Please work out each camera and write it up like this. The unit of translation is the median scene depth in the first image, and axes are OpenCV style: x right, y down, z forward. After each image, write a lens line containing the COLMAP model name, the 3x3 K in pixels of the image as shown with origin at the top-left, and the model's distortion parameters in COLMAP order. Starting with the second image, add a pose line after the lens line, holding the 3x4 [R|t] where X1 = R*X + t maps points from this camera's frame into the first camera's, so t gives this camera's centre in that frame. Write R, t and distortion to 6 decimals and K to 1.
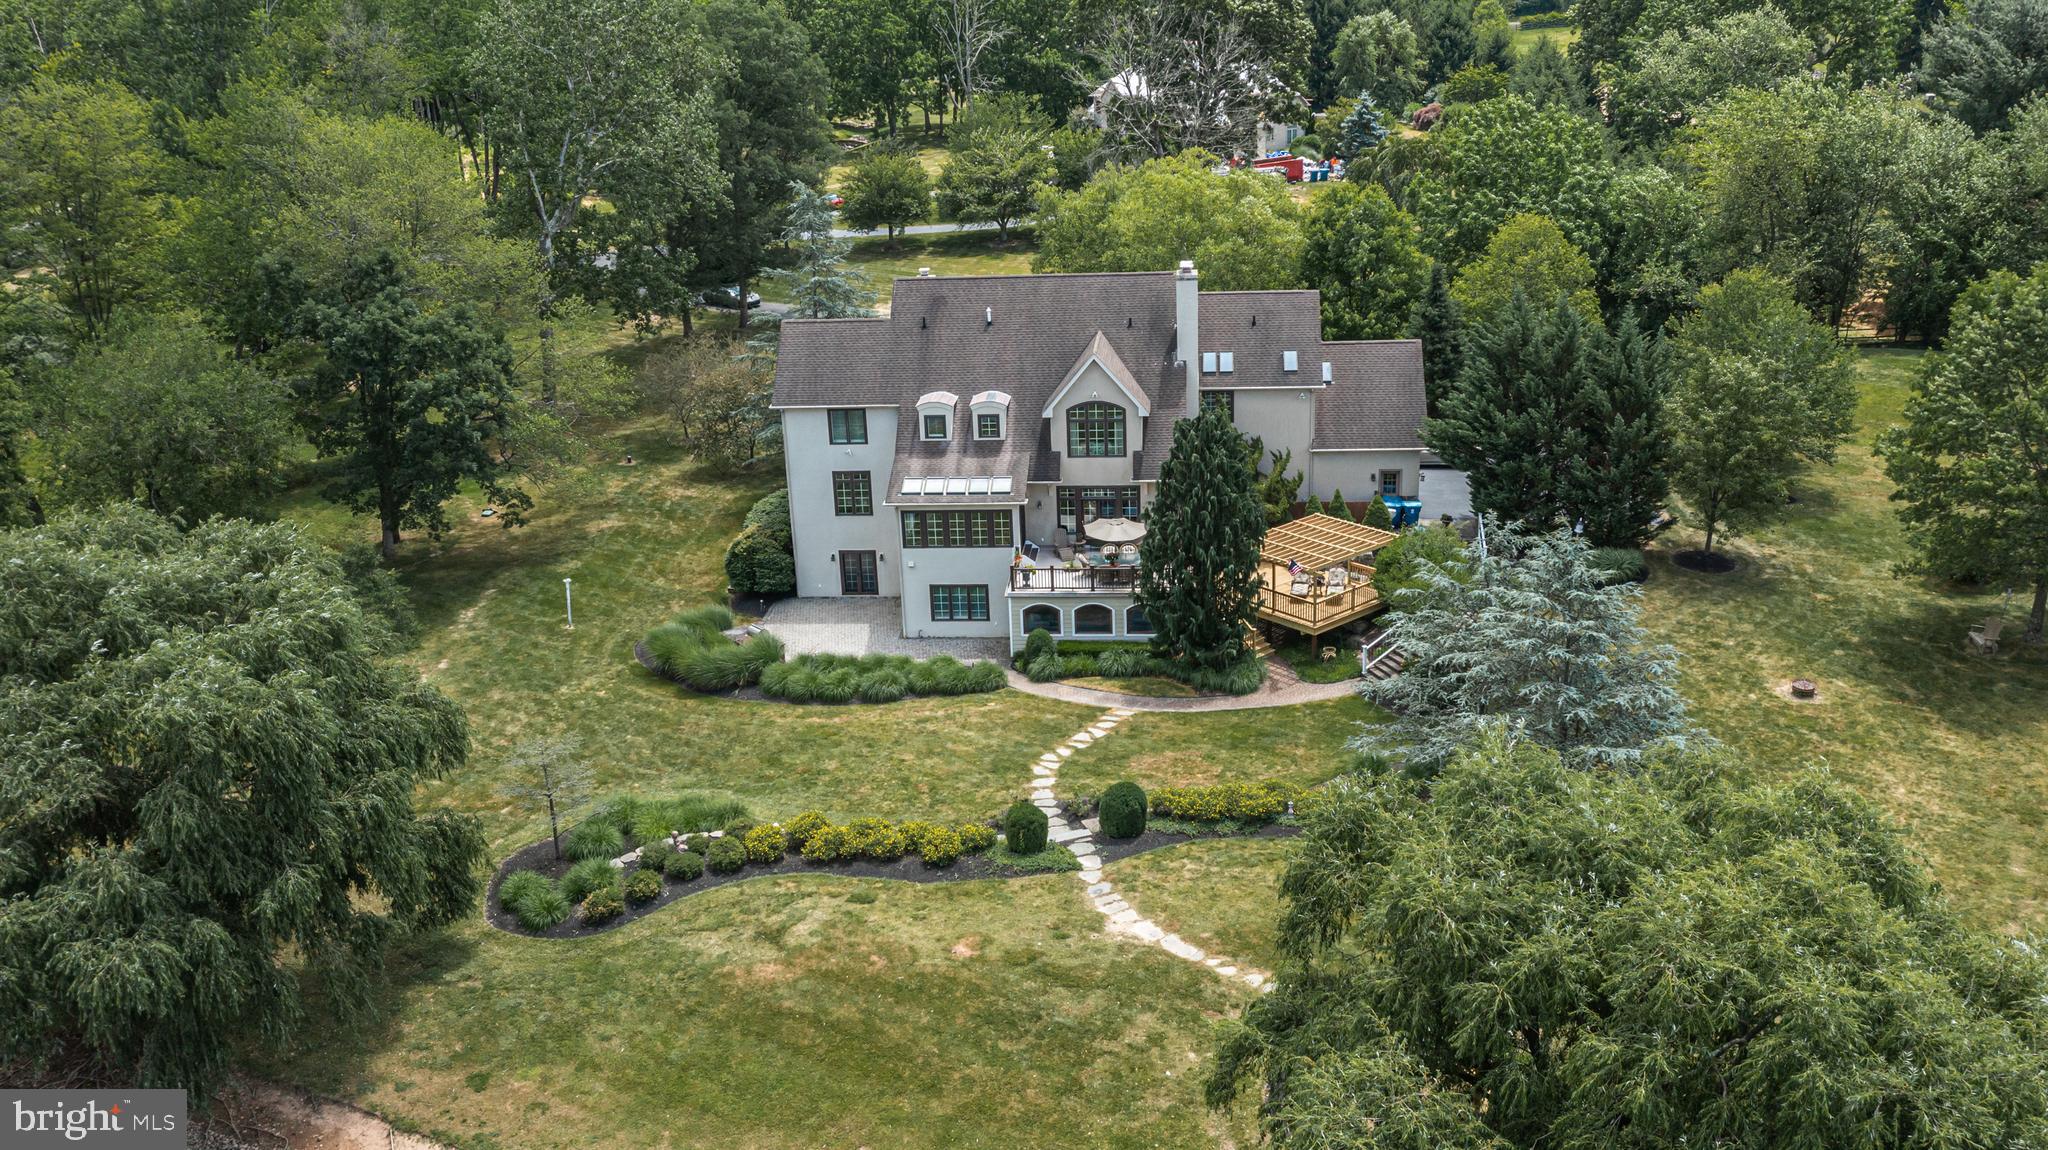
lens RADIAL K [[1721.9, 0, 1024.4], [0, 1721.9, 572.0], [0, 0, 1]] dist [-0.049517, -0.000180]
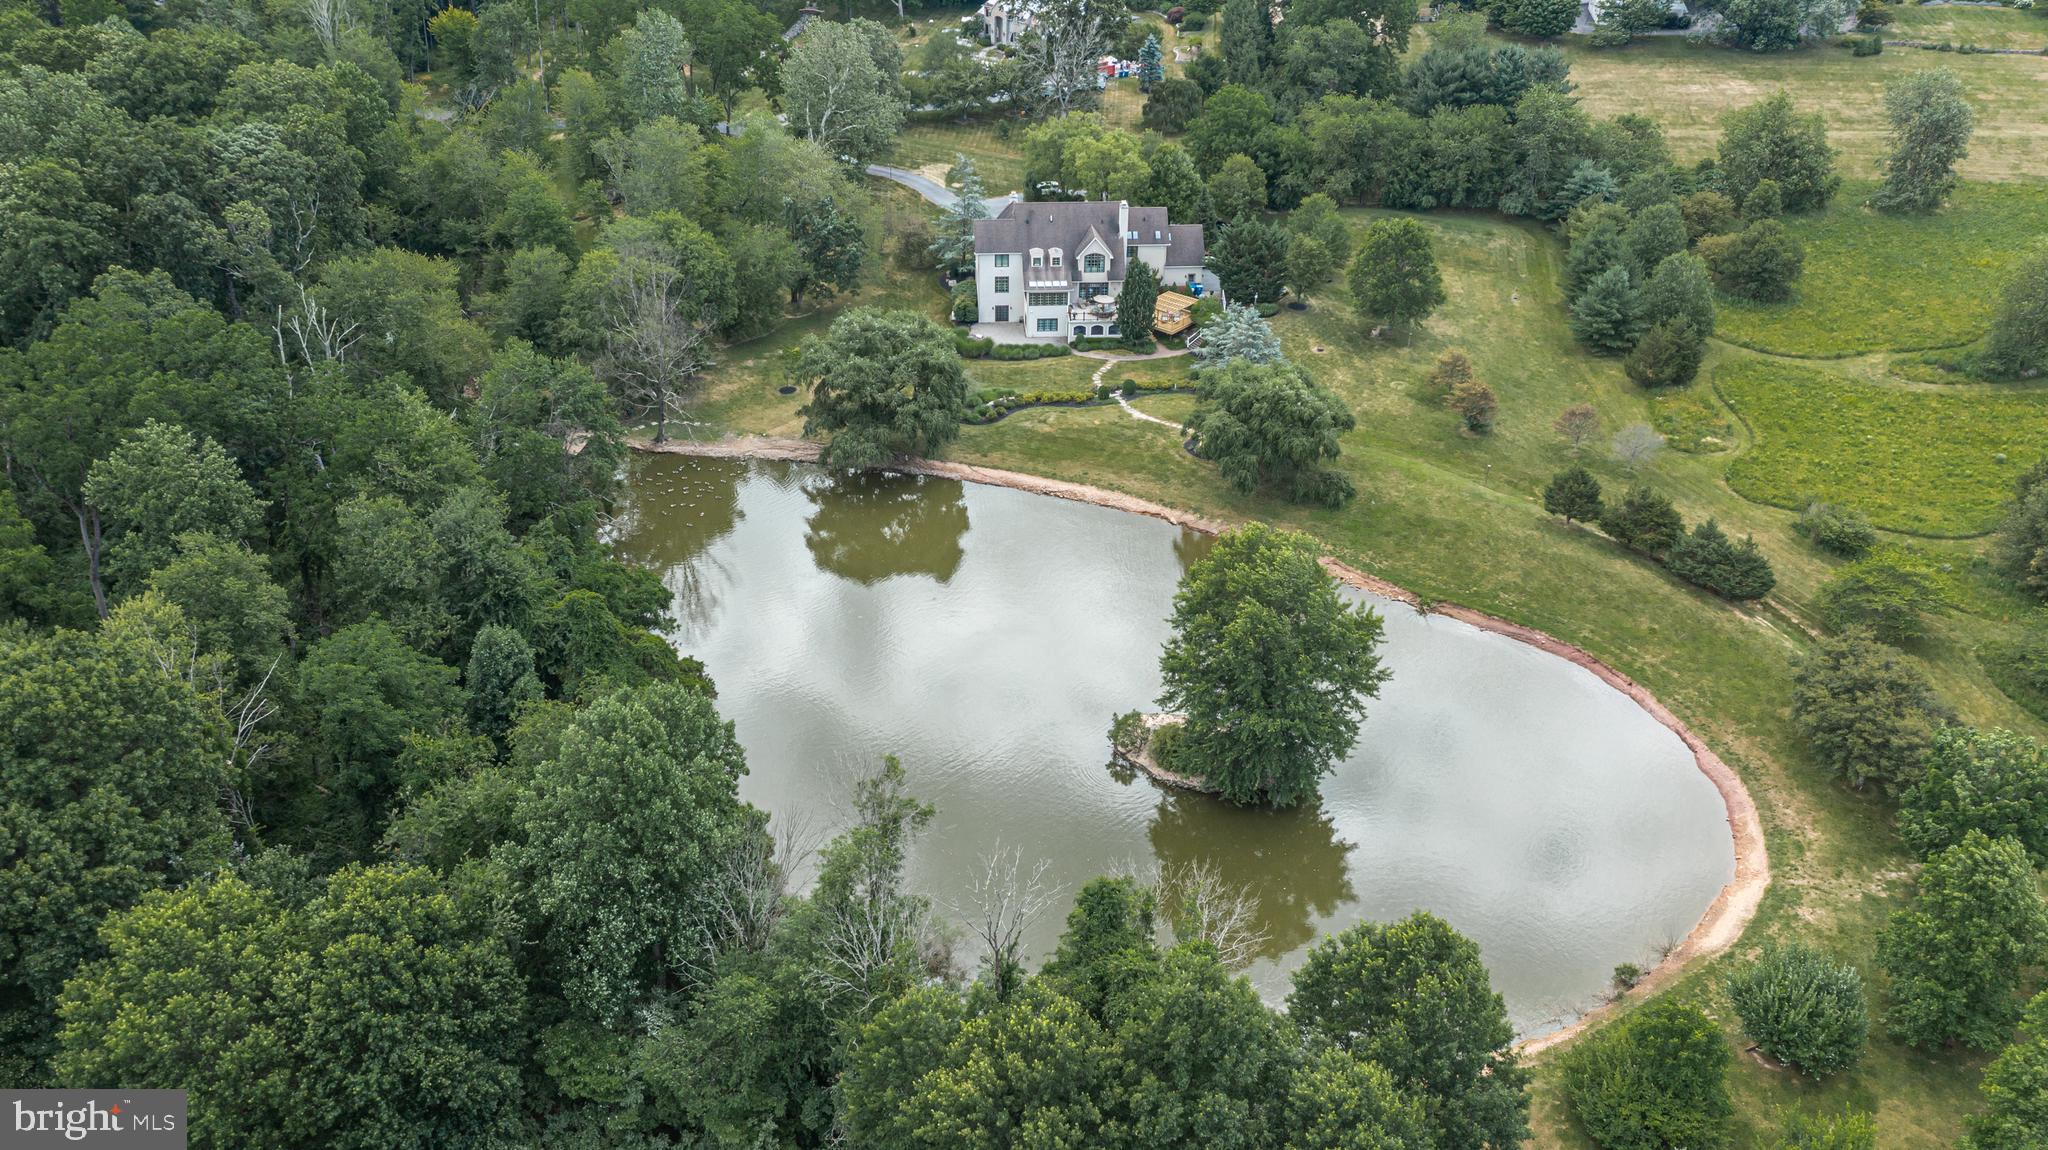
lens RADIAL K [[1721.9, 0, 1021.7], [0, 1721.9, 575.3], [0, 0, 1]] dist [-0.049517, -0.000180]
pose [[0.984783, -0.043044, 0.168376, -0.603849], [0.010988, 0.982325, 0.186859, -0.112488], [-0.173444, -0.182165, 0.967850, -1.912575]]
